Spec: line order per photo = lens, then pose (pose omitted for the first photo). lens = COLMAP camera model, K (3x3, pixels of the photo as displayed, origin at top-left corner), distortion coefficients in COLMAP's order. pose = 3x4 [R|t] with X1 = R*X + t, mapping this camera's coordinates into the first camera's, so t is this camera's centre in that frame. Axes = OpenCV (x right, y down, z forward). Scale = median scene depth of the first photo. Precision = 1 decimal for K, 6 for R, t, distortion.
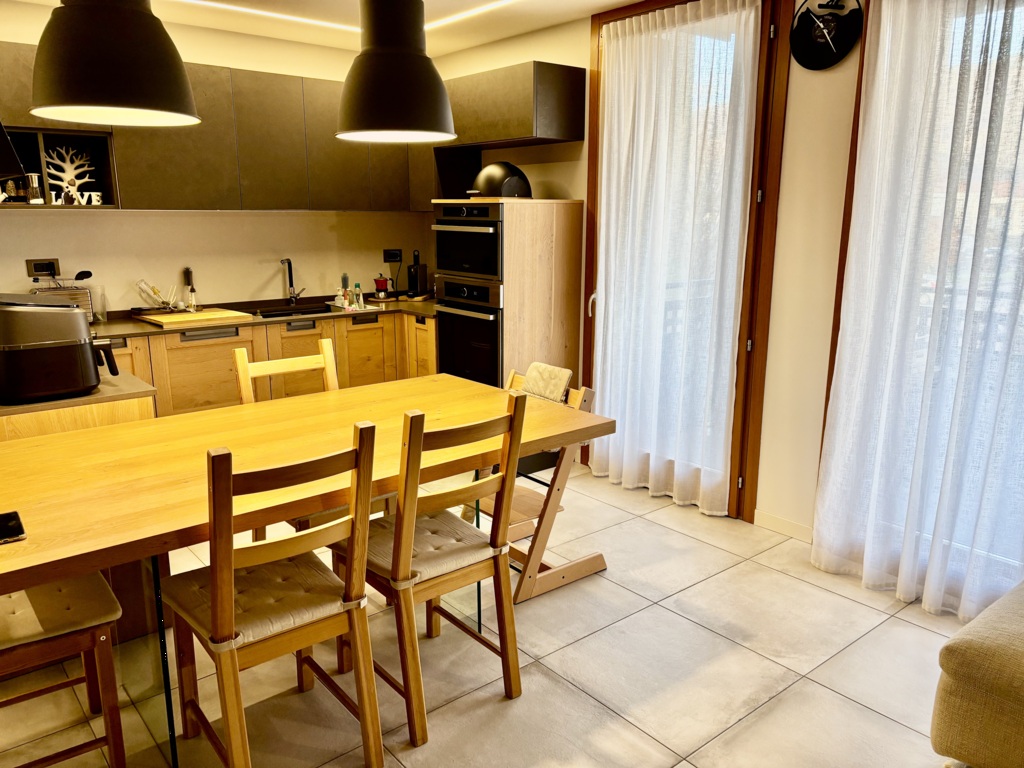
lens RADIAL K [[767.7, 0, 511.9], [0, 767.7, 390.8], [0, 0, 1]] dist [0.016159, 0.000778]
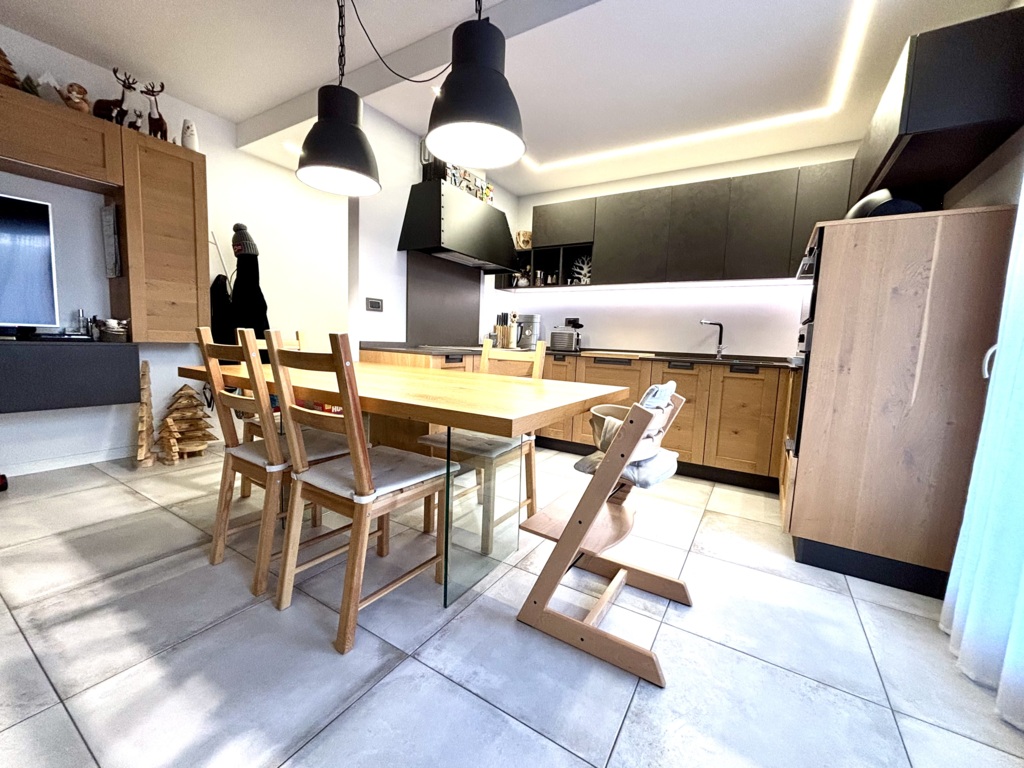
lens RADIAL K [[412.2, 0, 510.6], [0, 412.2, 381.0], [0, 0, 1]] dist [-0.003492, -0.000013]
pose [[0.309652, 0.106938, -0.944818, 0.331053], [-0.249188, 0.968053, 0.027899, -0.008606], [0.917617, 0.226798, 0.326407, 0.576157]]
